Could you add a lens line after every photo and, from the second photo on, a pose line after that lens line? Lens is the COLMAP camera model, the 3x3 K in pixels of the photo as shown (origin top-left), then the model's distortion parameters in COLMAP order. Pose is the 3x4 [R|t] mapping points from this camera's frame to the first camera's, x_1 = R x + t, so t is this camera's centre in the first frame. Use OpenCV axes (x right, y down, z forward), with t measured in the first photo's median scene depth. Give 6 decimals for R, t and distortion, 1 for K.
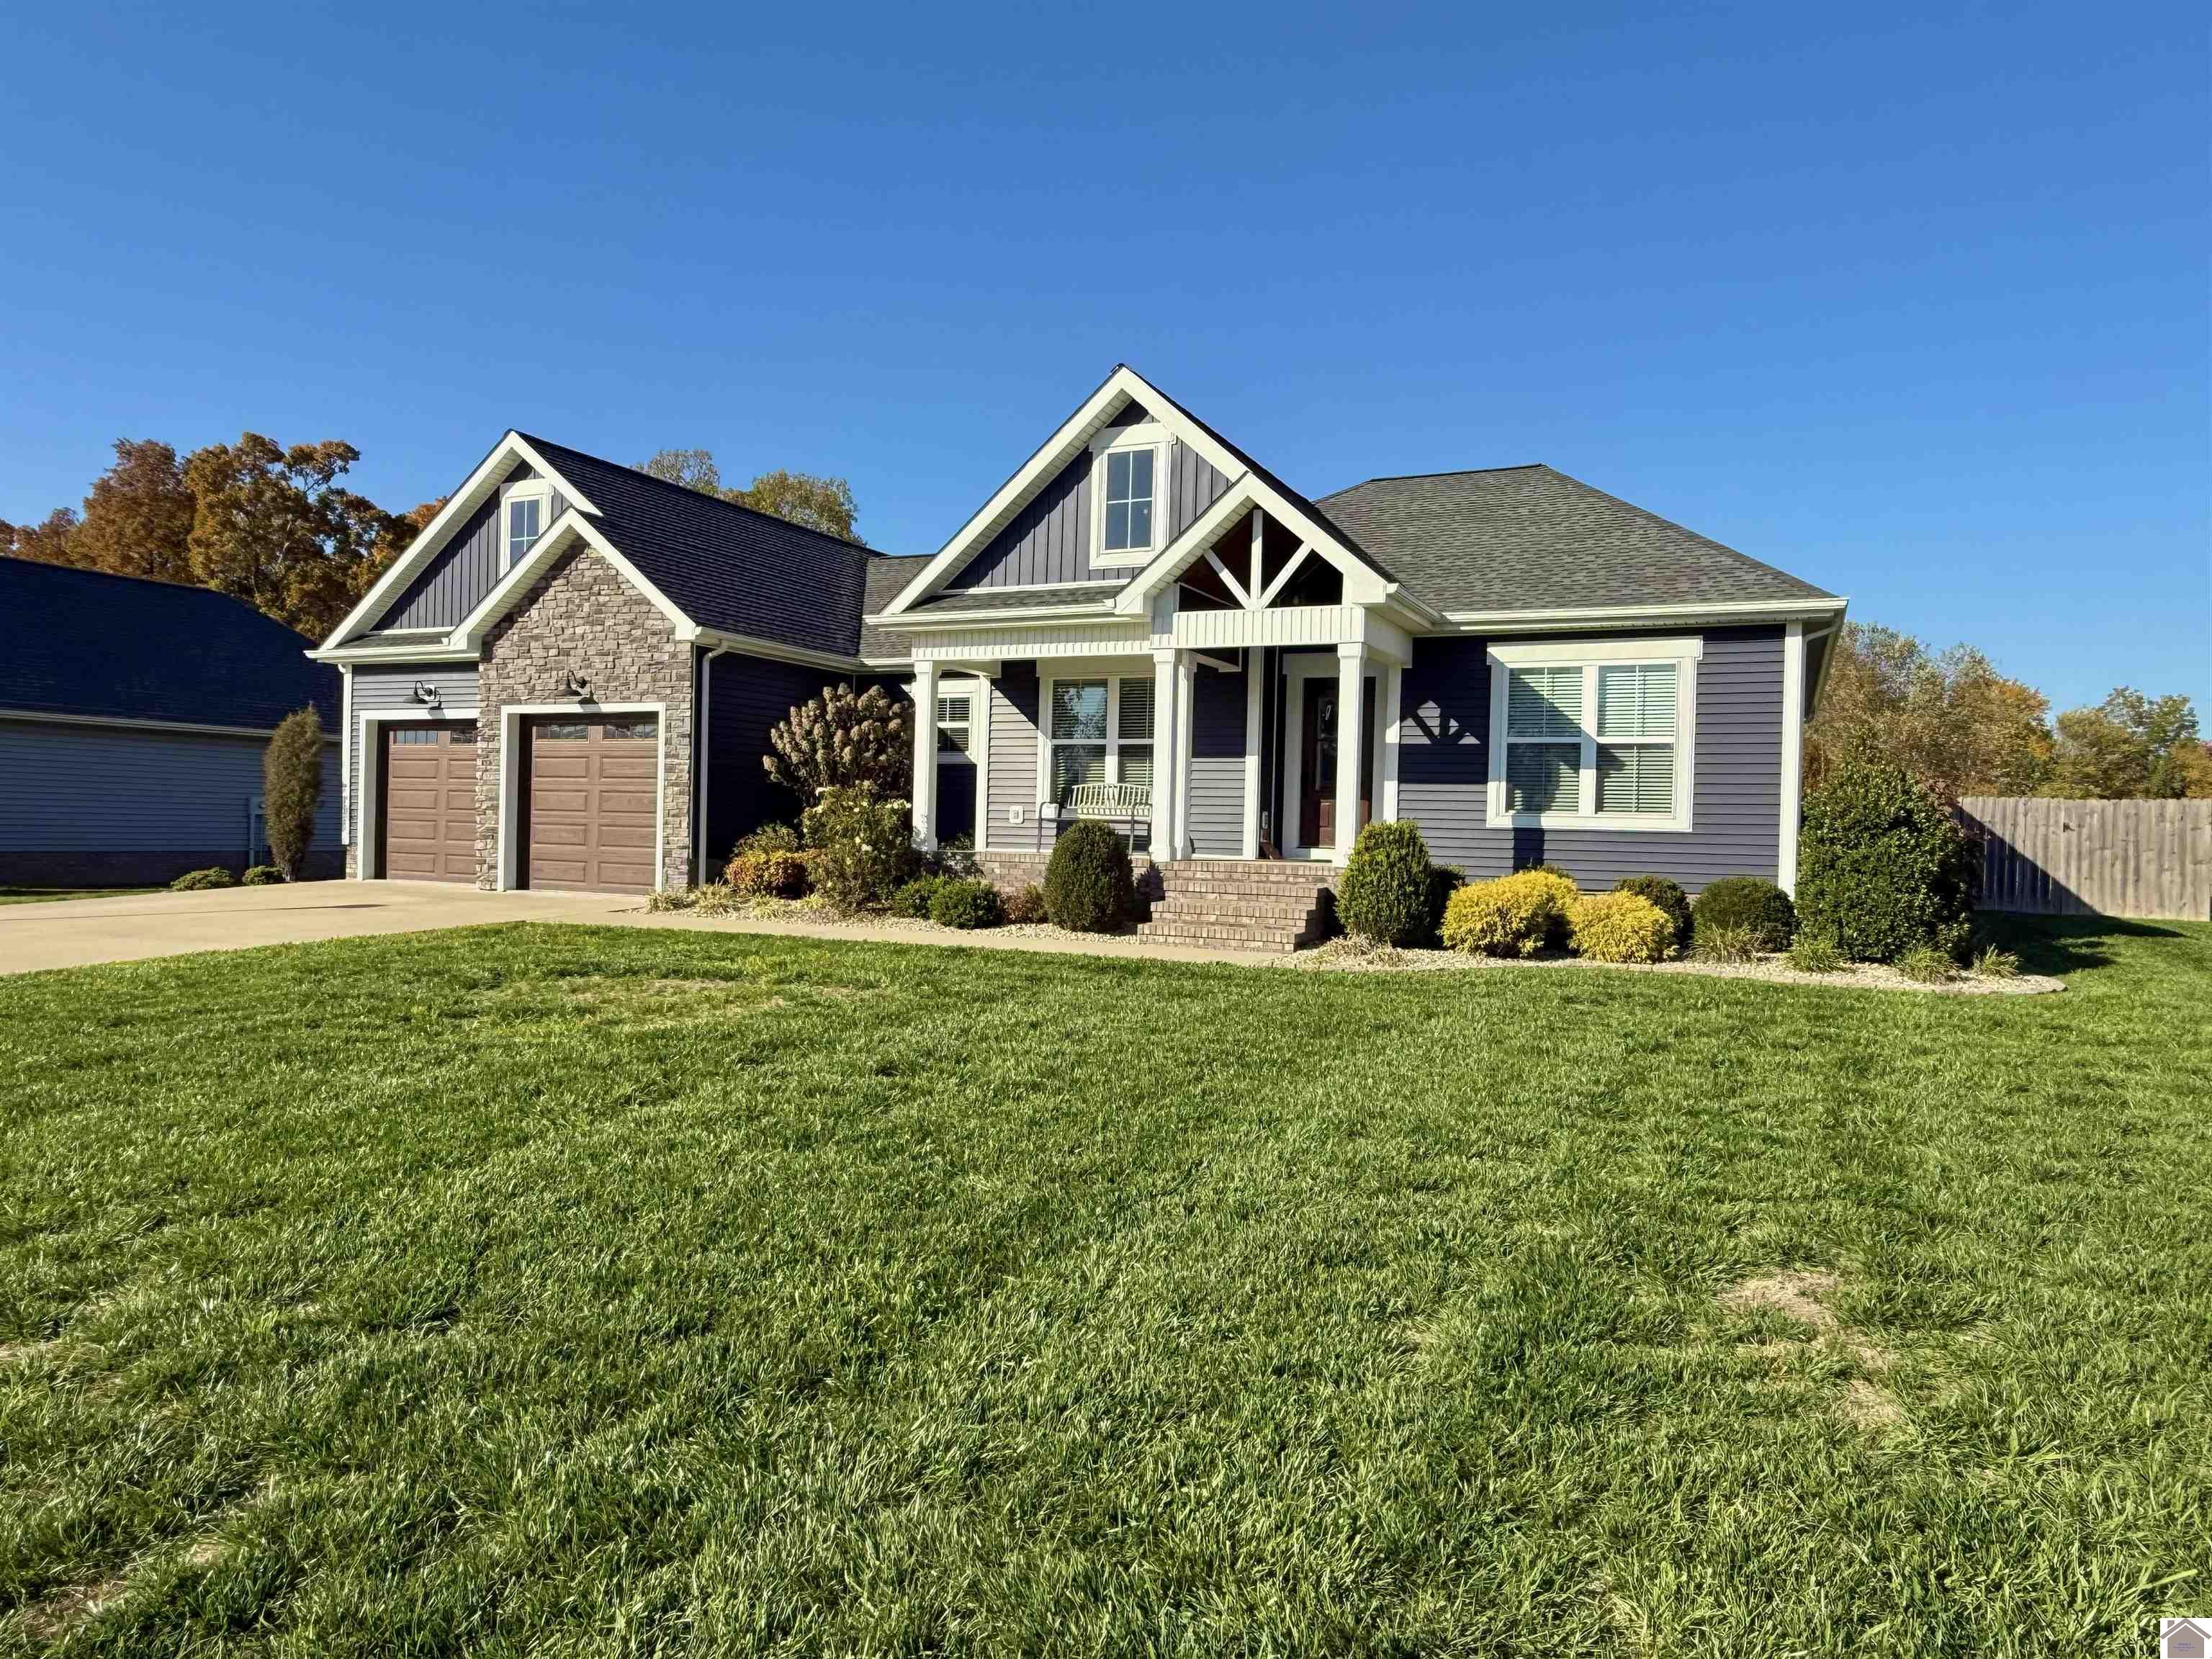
lens RADIAL K [[1405.4, 0, 1106.6], [0, 1405.4, 830.8], [0, 0, 1]] dist [-0.002612, -0.000467]
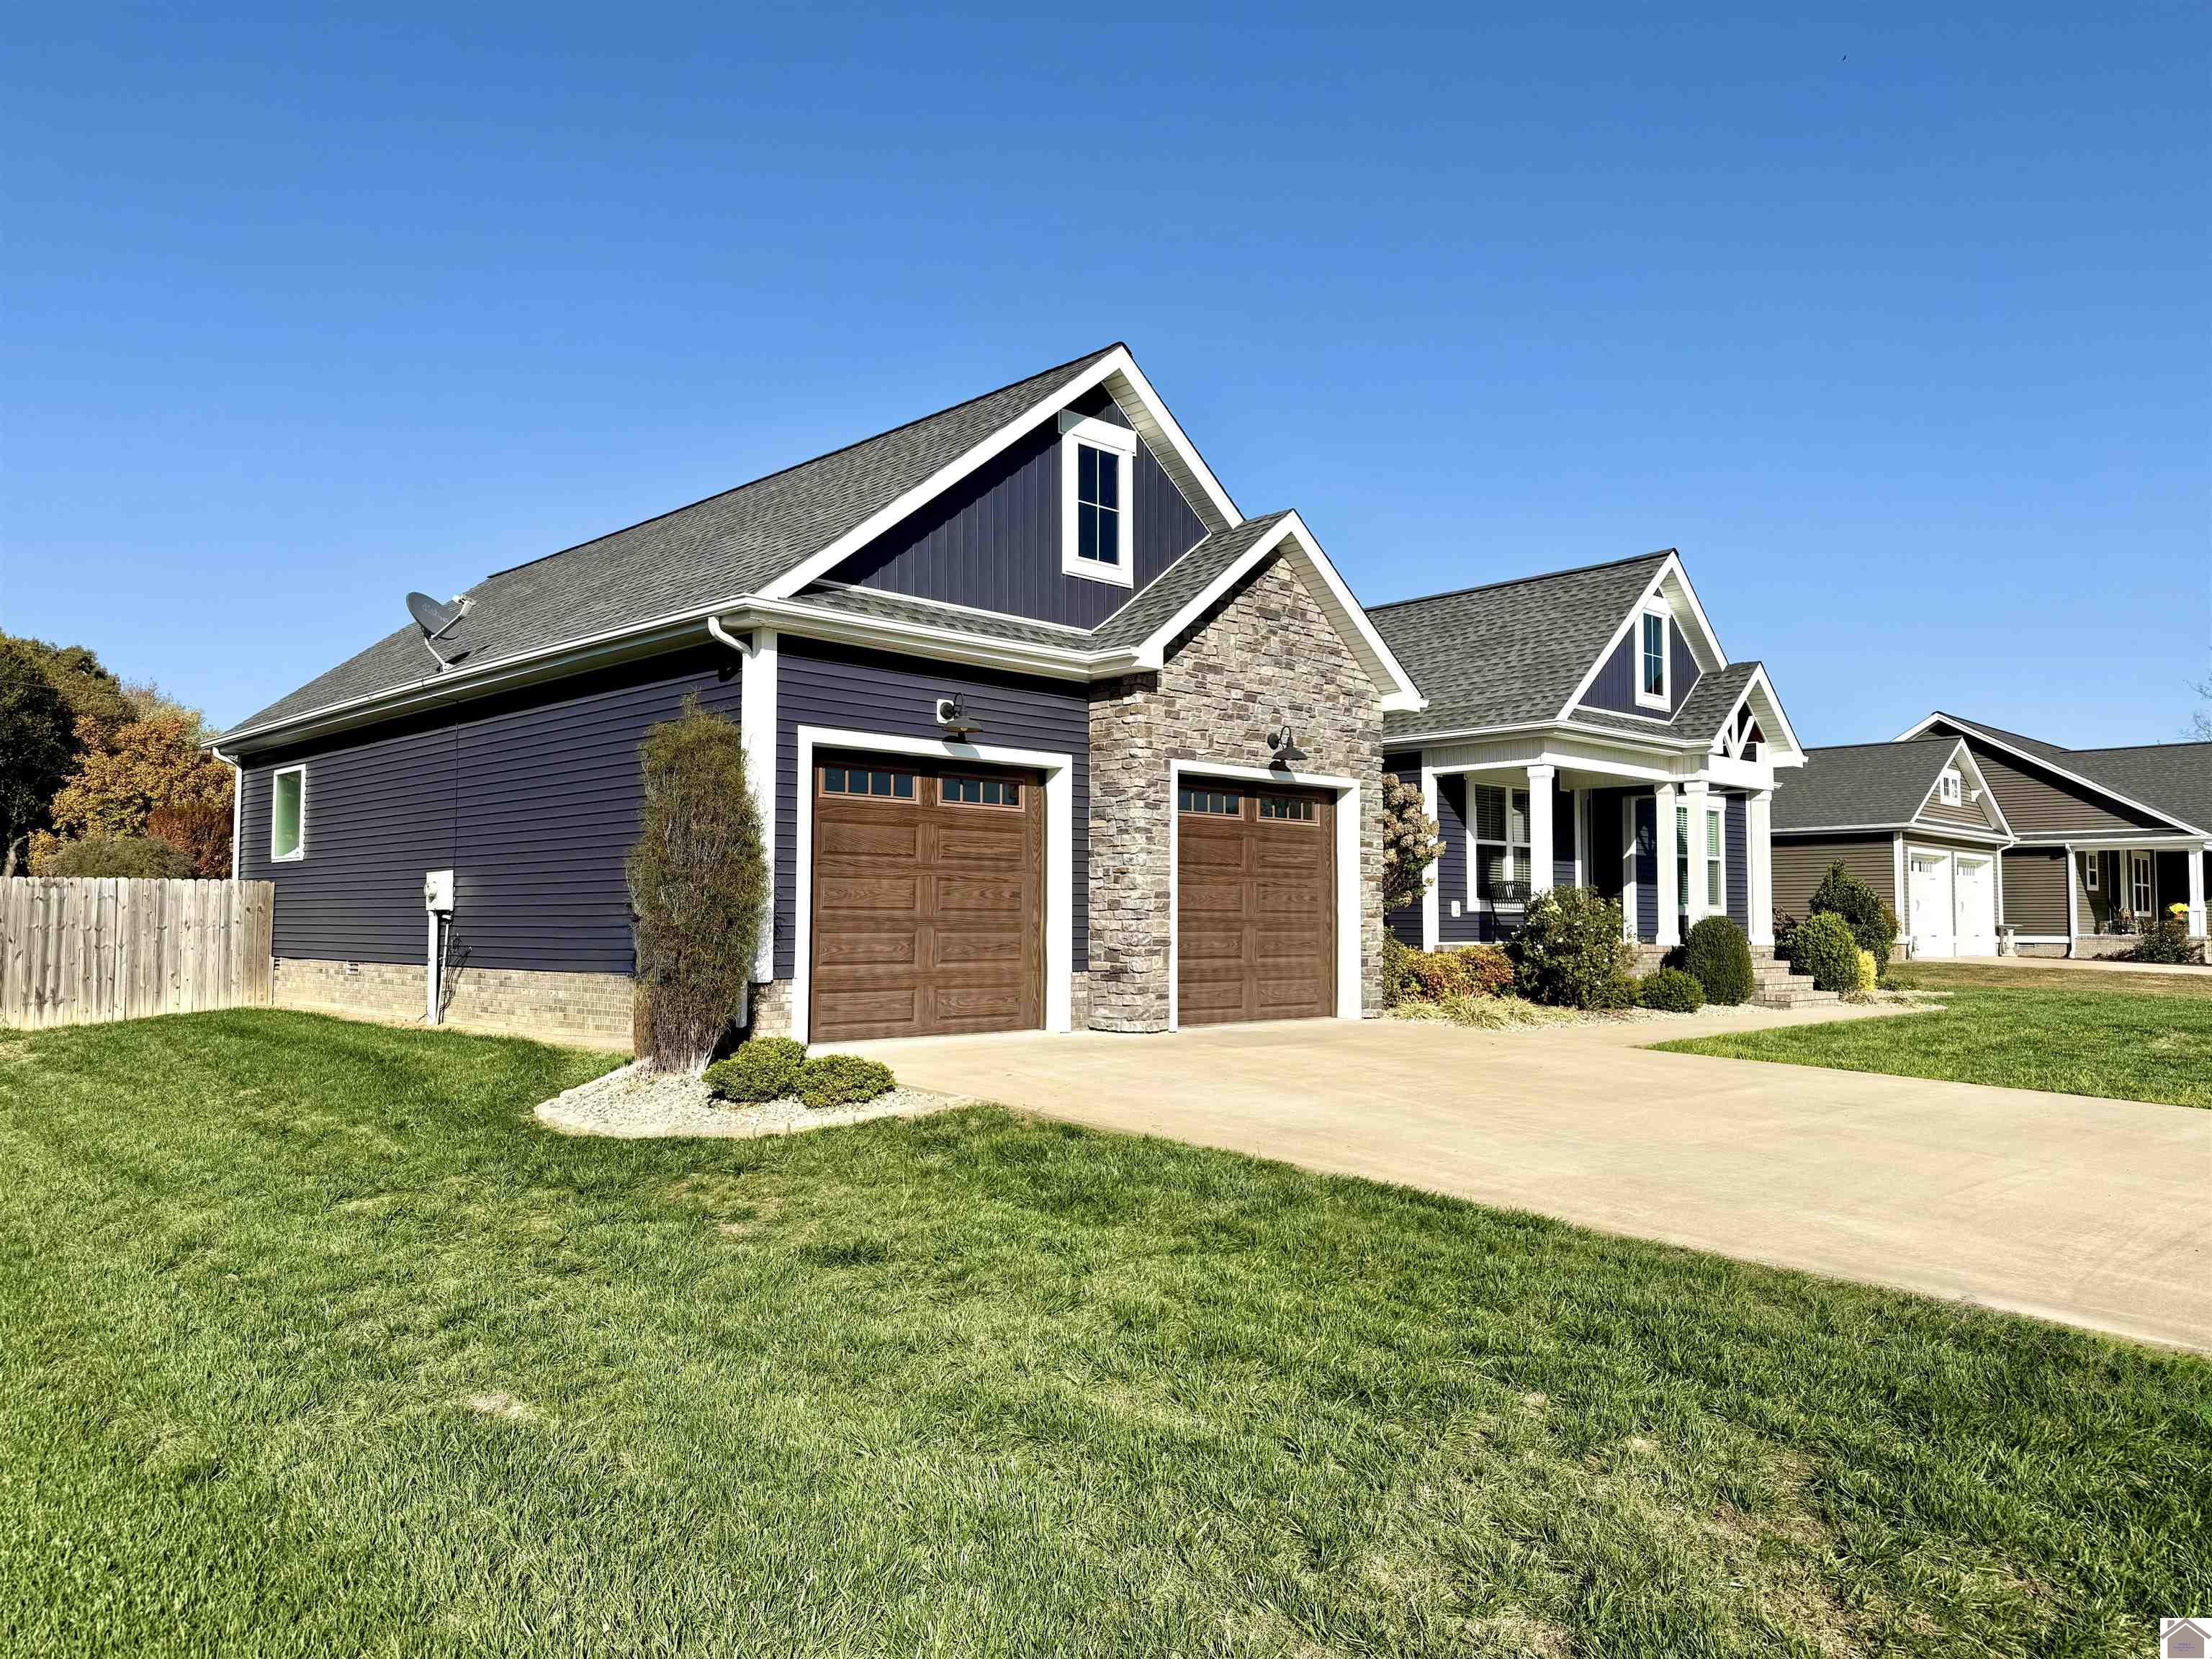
lens RADIAL K [[1559.8, 0, 1106.8], [0, 1559.8, 835.8], [0, 0, 1]] dist [0.004317, 0.000126]
pose [[0.373132, 0.028687, 0.927335, -1.191756], [0.000011, 0.999522, -0.030924, -0.029040], [-0.927778, 0.011549, 0.372953, 0.778431]]
